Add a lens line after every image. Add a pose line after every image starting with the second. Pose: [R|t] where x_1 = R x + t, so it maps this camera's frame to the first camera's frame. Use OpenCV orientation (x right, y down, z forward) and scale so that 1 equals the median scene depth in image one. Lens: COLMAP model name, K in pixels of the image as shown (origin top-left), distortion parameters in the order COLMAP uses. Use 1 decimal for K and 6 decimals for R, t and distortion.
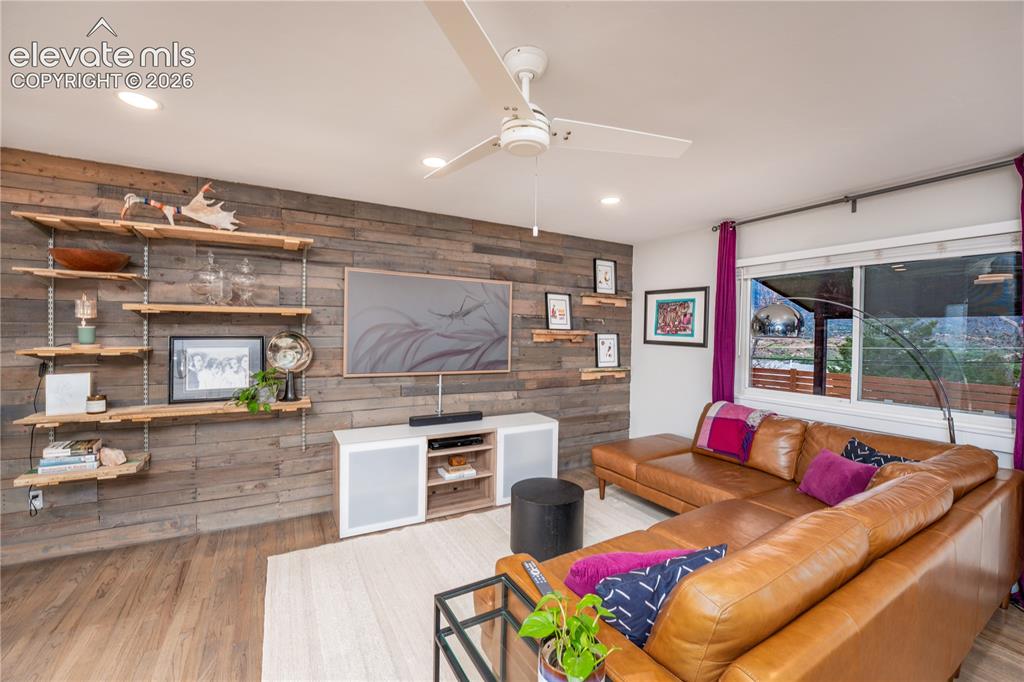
lens RADIAL K [[416.1, 0, 512.0], [0, 416.1, 341.0], [0, 0, 1]] dist [-0.022628, 0.000530]
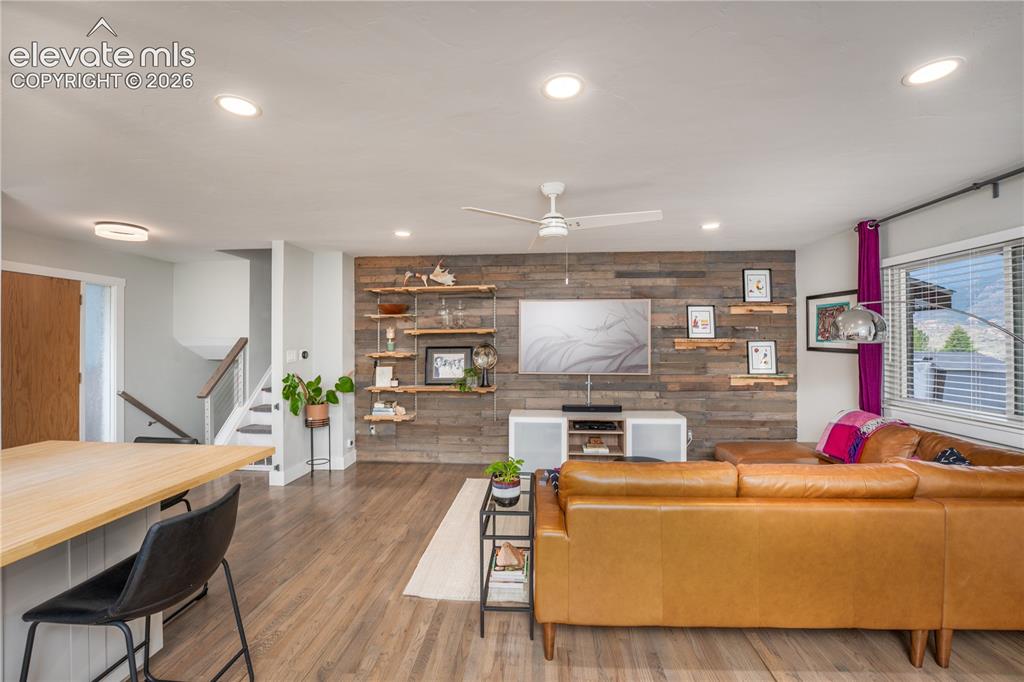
lens RADIAL K [[416.1, 0, 512.0], [0, 416.1, 341.0], [0, 0, 1]] dist [-0.022628, 0.000530]
pose [[0.835478, -0.018824, -0.549201, 0.353160], [0.003900, 0.999591, -0.028328, 0.010880], [0.549510, 0.021526, 0.835210, -0.229332]]
